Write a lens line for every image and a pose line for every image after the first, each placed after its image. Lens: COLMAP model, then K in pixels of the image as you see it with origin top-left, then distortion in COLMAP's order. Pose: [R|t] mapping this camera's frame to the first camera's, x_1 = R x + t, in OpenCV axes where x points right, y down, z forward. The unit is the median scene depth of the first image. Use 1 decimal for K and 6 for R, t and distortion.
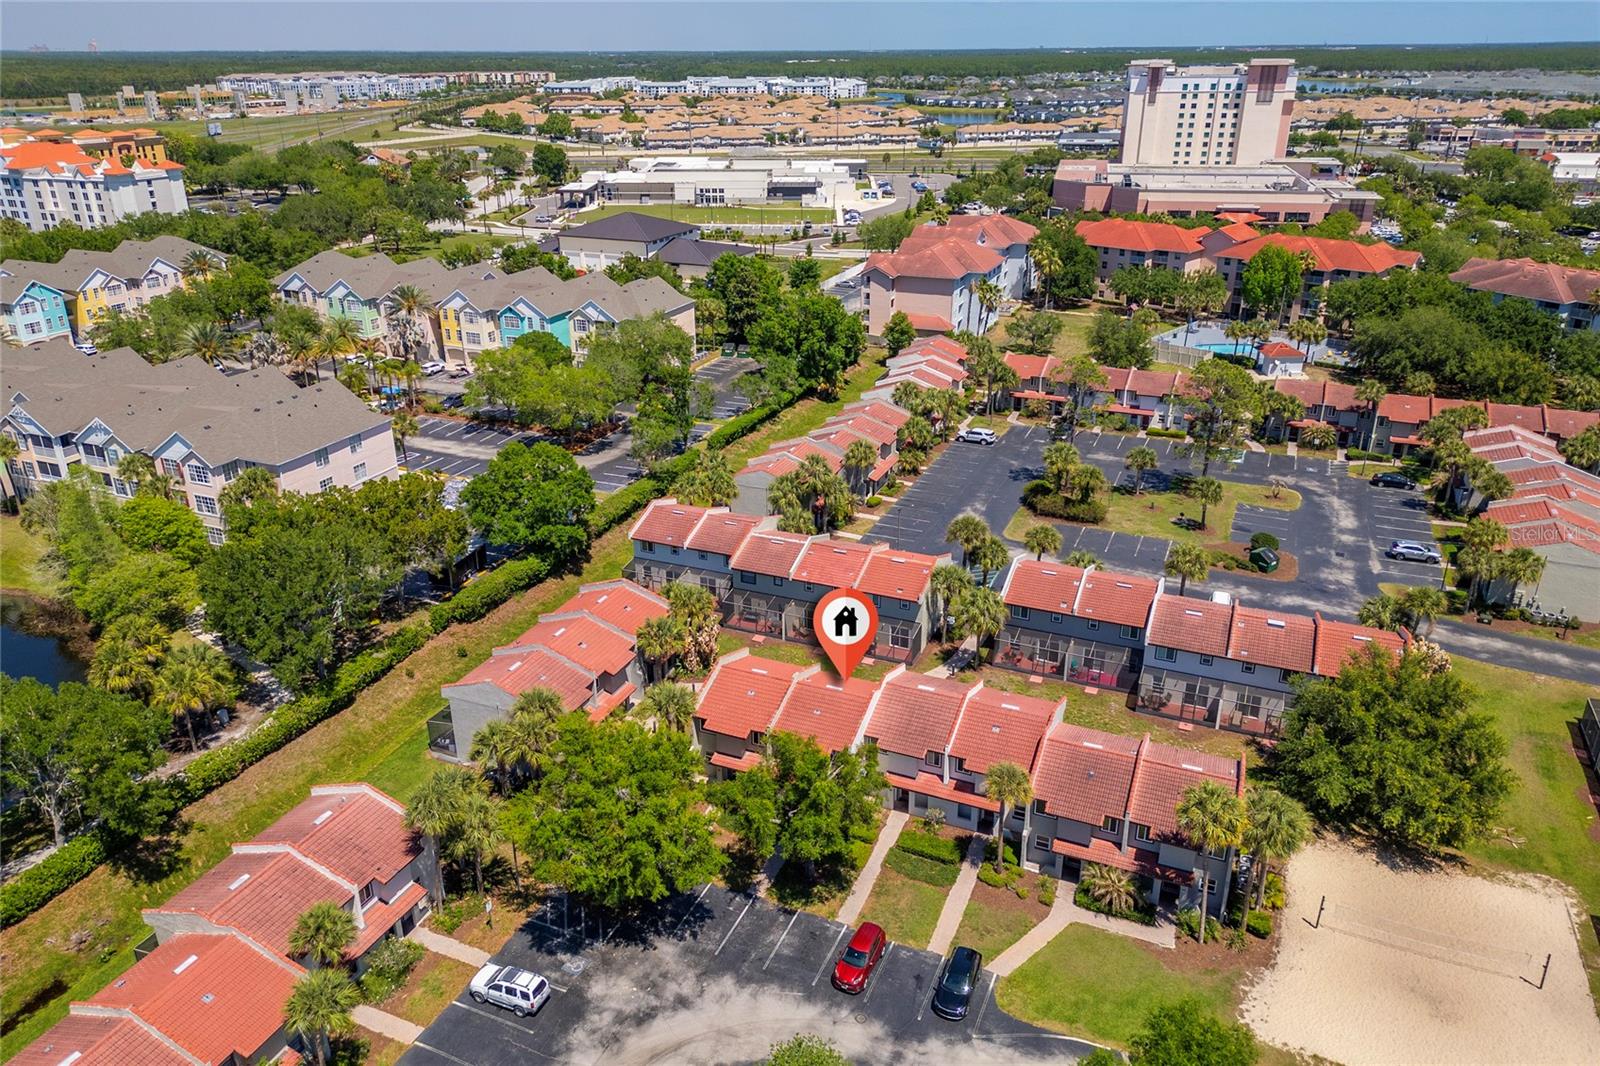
lens RADIAL K [[1122.2, 0, 800.0], [0, 1122.2, 533.0], [0, 0, 1]] dist [0.083397, -0.087082]
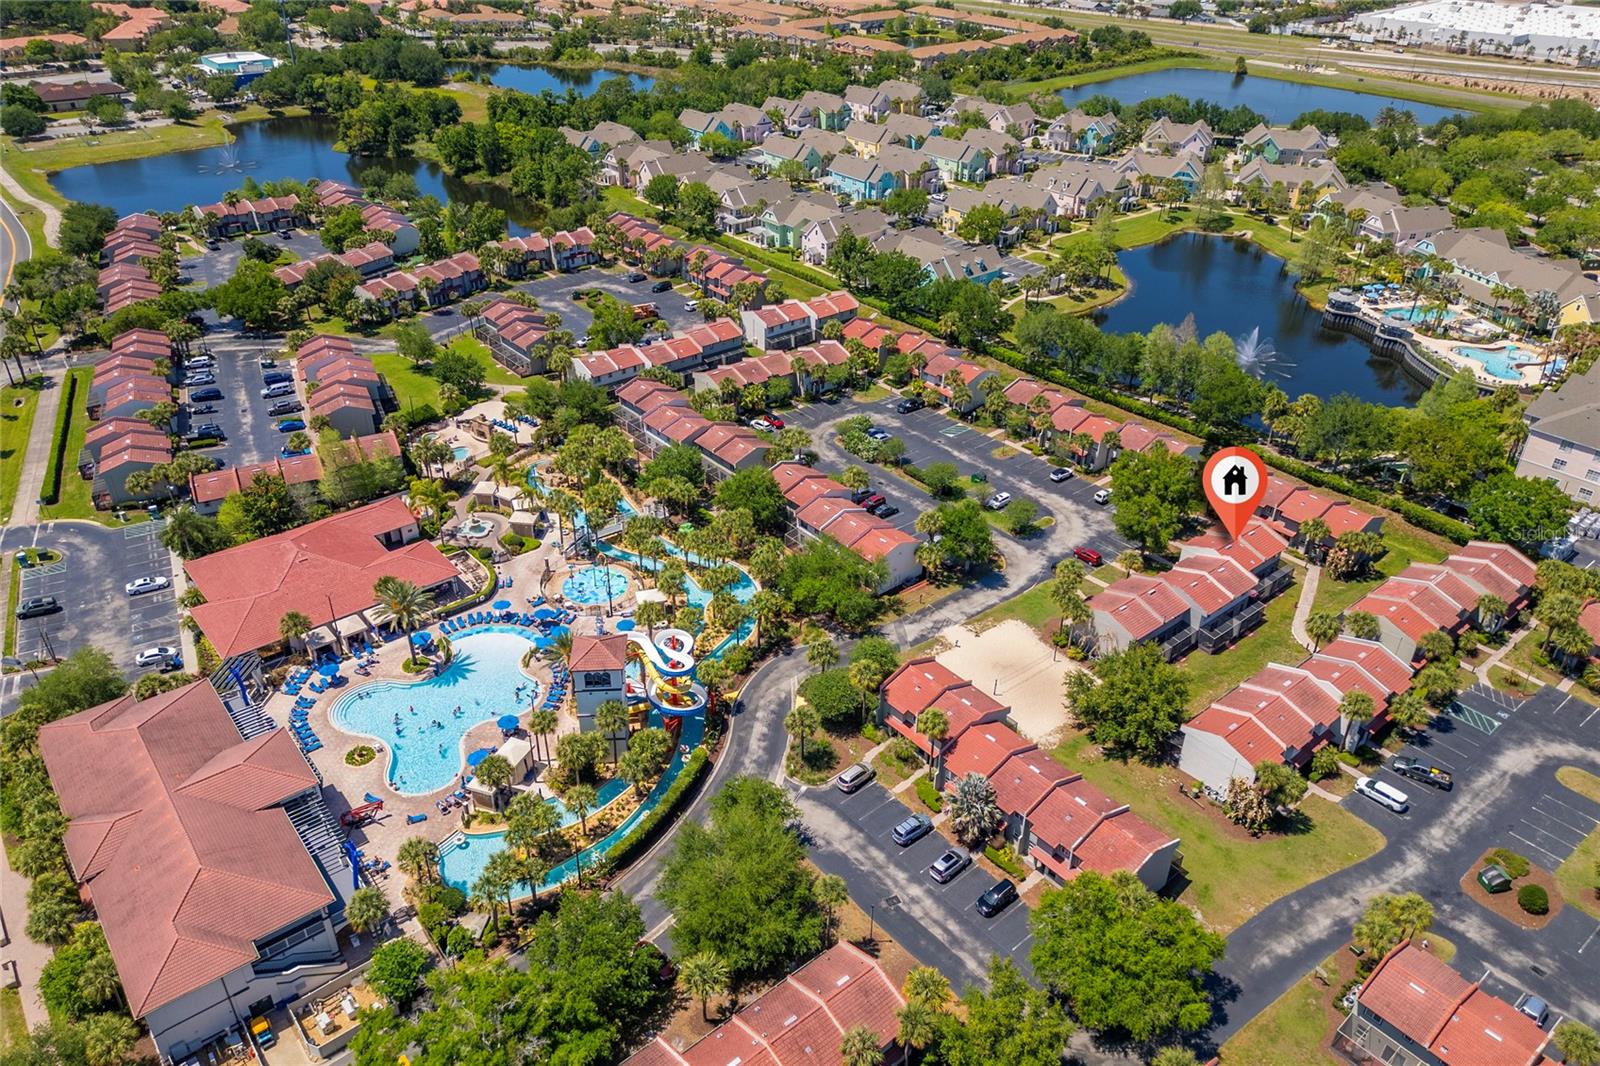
lens RADIAL K [[1122.2, 0, 800.0], [0, 1122.2, 533.0], [0, 0, 1]] dist [0.083397, -0.087082]
pose [[-0.454685, 0.462463, -0.761176, 1.301793], [-0.360570, 0.685883, 0.632103, -0.600882], [0.814402, 0.561865, -0.145111, 0.460705]]
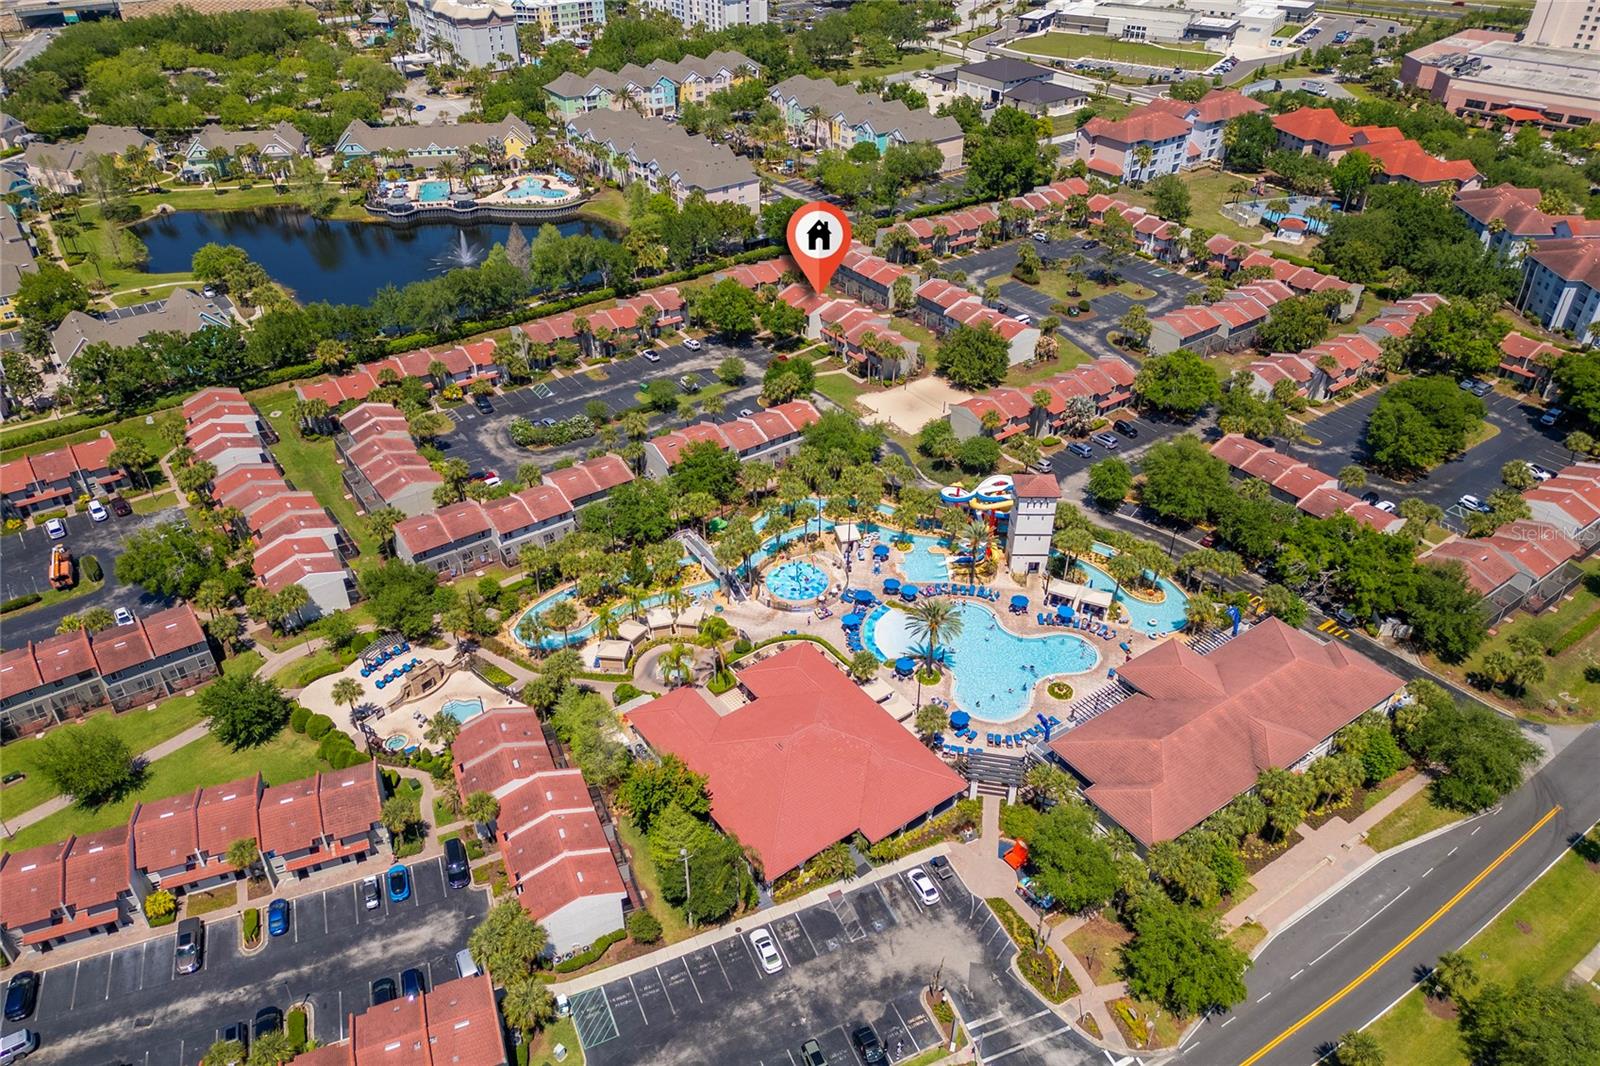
lens RADIAL K [[1122.2, 0, 800.0], [0, 1122.2, 533.0], [0, 0, 1]] dist [0.083397, -0.087082]
pose [[0.859576, 0.295907, -0.416615, 0.965723], [-0.210304, 0.947886, 0.239343, 0.017636], [0.465727, -0.118118, 0.877010, -1.165052]]
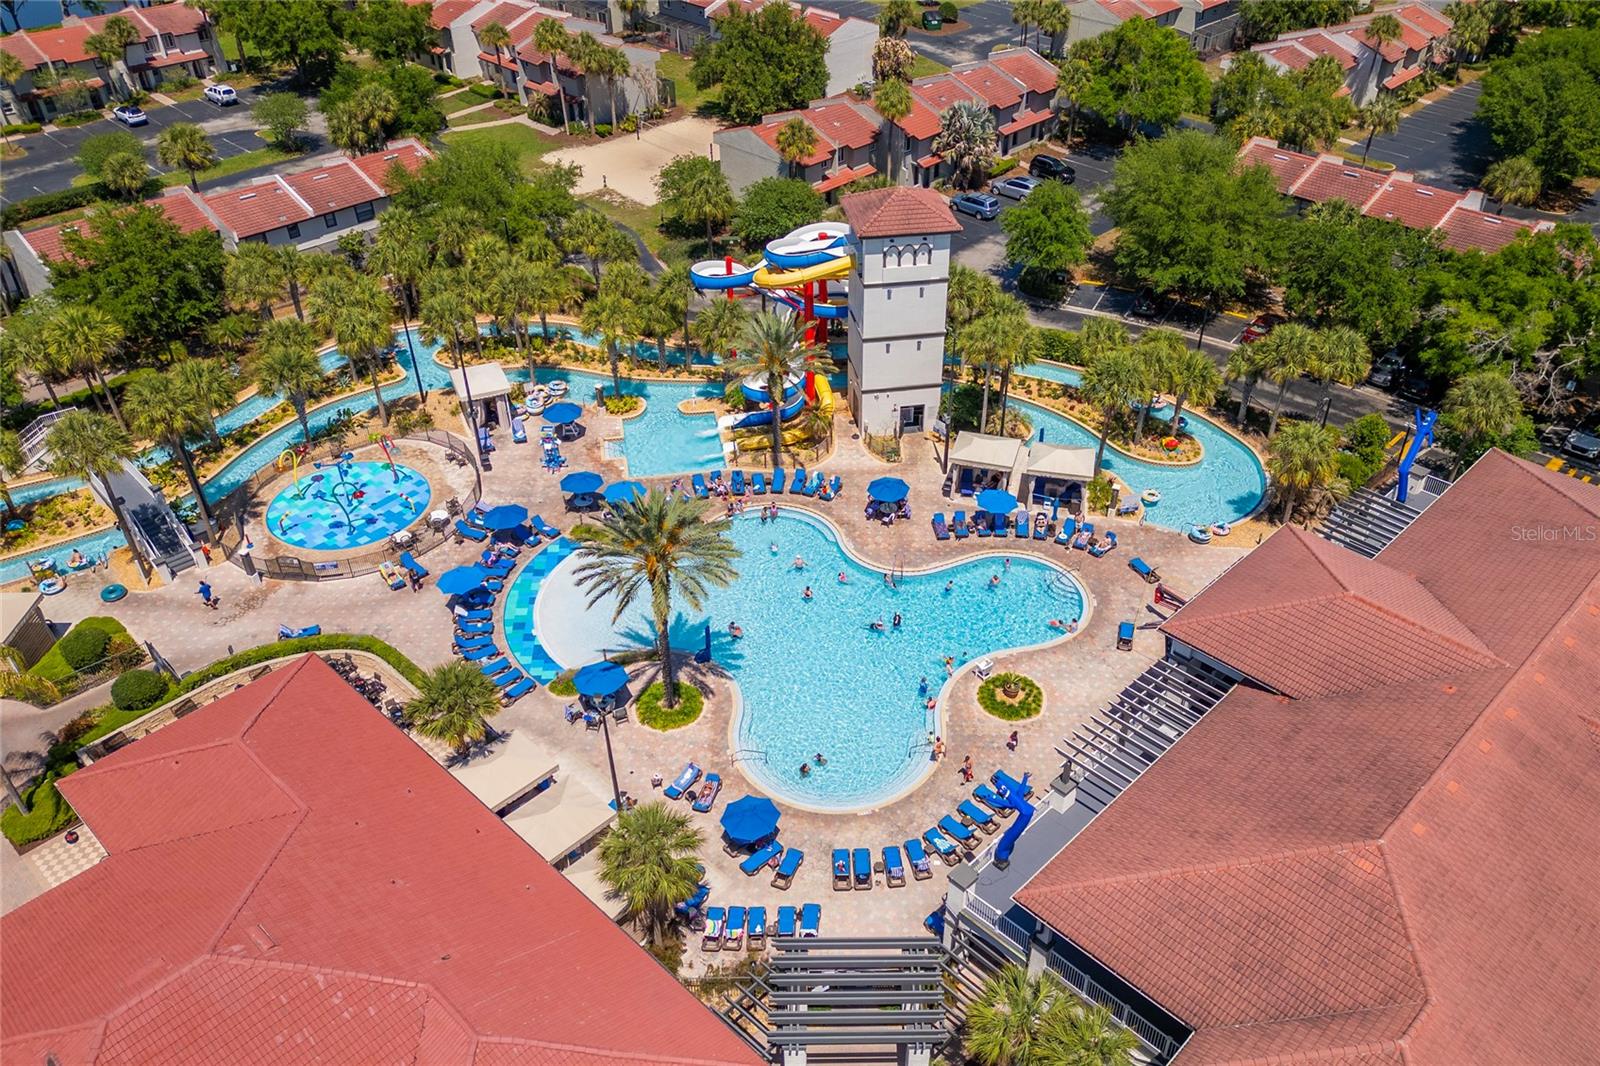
lens RADIAL K [[1226.7, 0, 851.4], [0, 1226.7, 577.4], [0, 0, 1]] dist [0.102136, -0.104605]
pose [[0.940991, 0.217880, -0.258966, 0.803008], [-0.145080, 0.951021, 0.272966, 0.242890], [0.305756, -0.219288, 0.926513, -0.441449]]
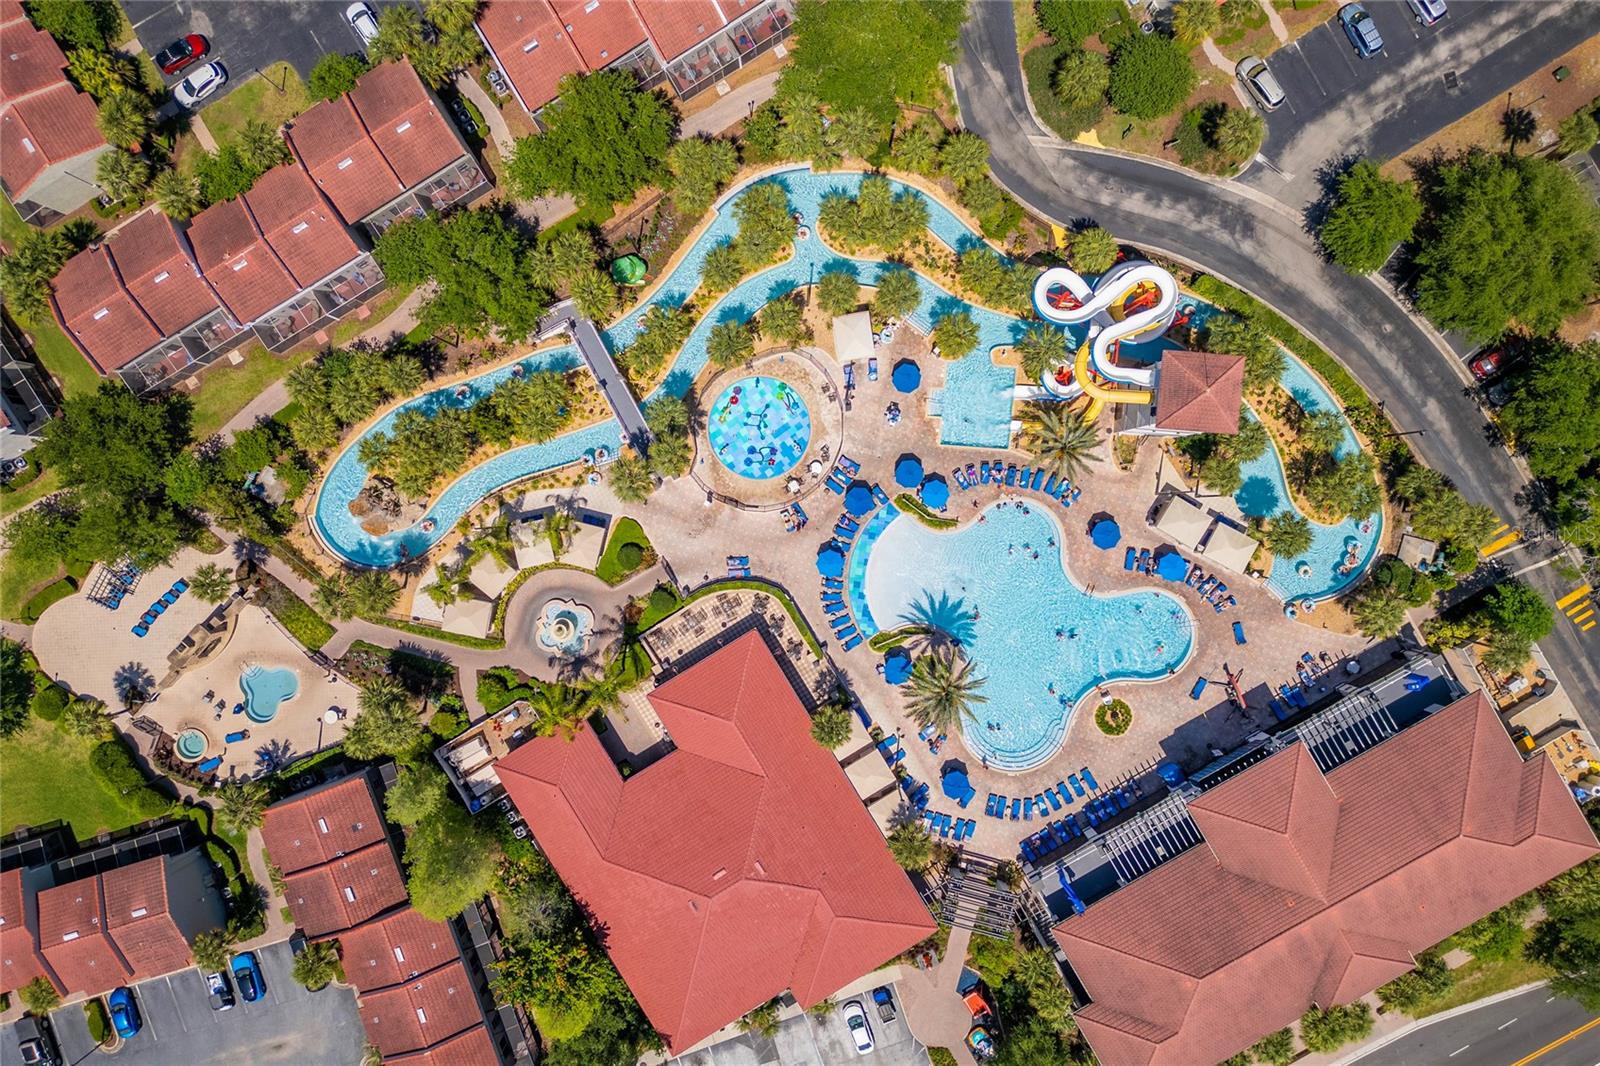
lens RADIAL K [[1122.2, 0, 800.0], [0, 1122.2, 533.0], [0, 0, 1]] dist [0.083397, -0.087082]
pose [[0.814008, 0.580110, 0.029389, 0.429815], [-0.227318, 0.271593, 0.935181, -0.387669], [0.534526, -0.767926, 0.352948, -0.270933]]
